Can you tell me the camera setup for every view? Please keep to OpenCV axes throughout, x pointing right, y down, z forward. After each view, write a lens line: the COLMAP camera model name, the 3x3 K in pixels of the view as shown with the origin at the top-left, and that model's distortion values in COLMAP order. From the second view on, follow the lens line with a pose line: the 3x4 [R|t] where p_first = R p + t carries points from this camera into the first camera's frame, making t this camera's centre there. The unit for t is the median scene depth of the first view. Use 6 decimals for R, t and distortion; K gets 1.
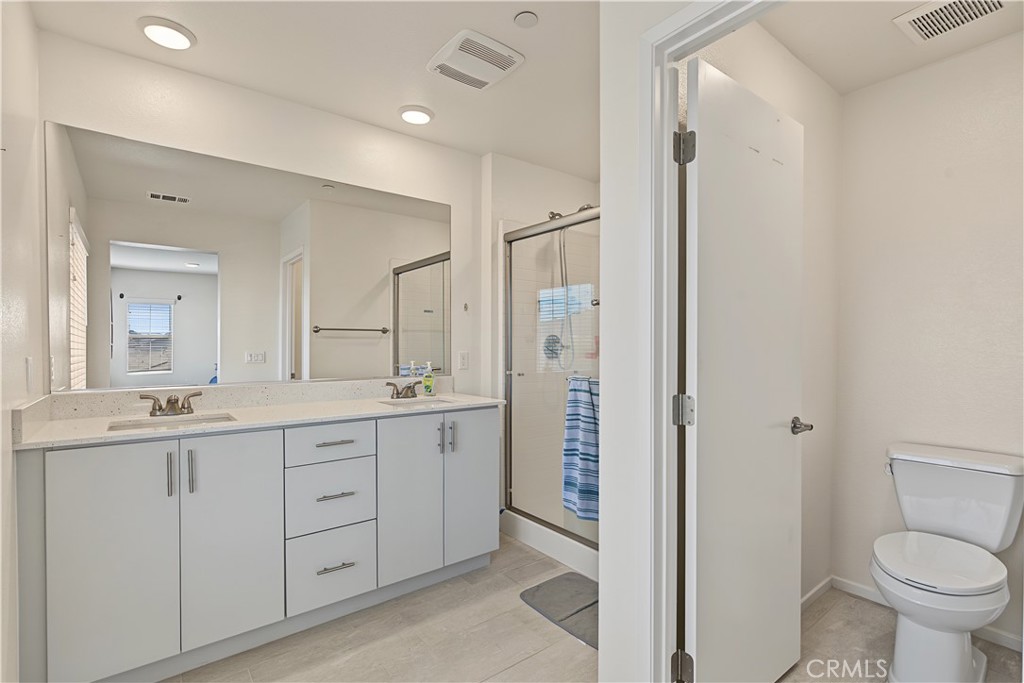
lens RADIAL K [[477.1, 0, 514.6], [0, 477.1, 347.6], [0, 0, 1]] dist [0.000654, 0.002310]
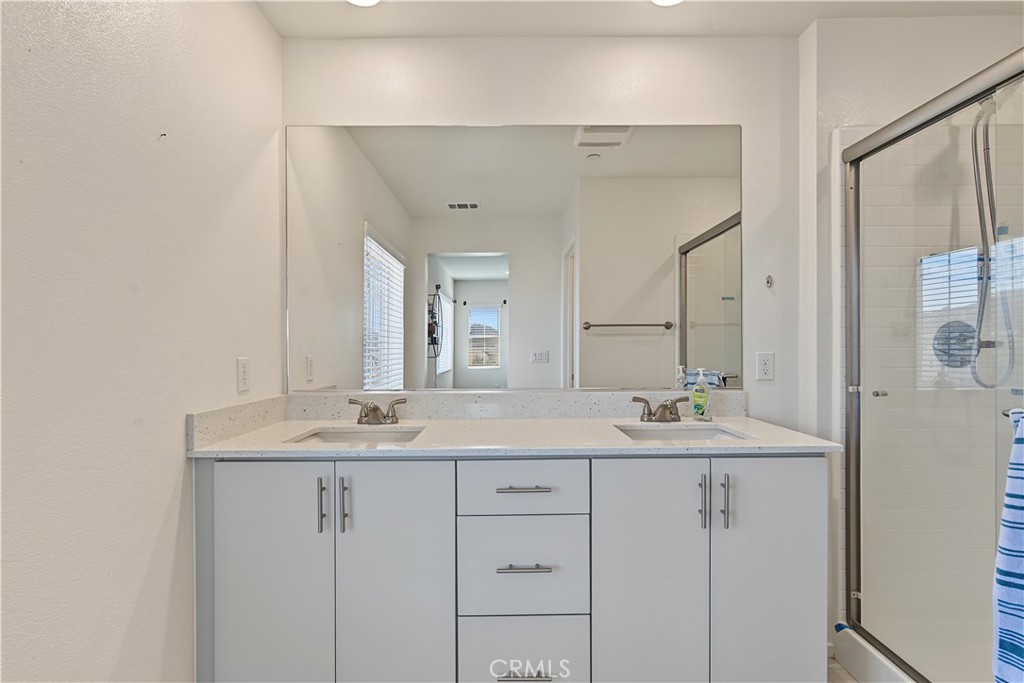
lens RADIAL K [[477.1, 0, 513.4], [0, 477.1, 347.9], [0, 0, 1]] dist [0.000654, 0.002310]
pose [[0.794754, -0.001548, -0.606930, 0.011676], [0.003223, 0.999993, 0.001669, 0.000213], [0.606923, -0.003282, 0.794754, 0.299392]]
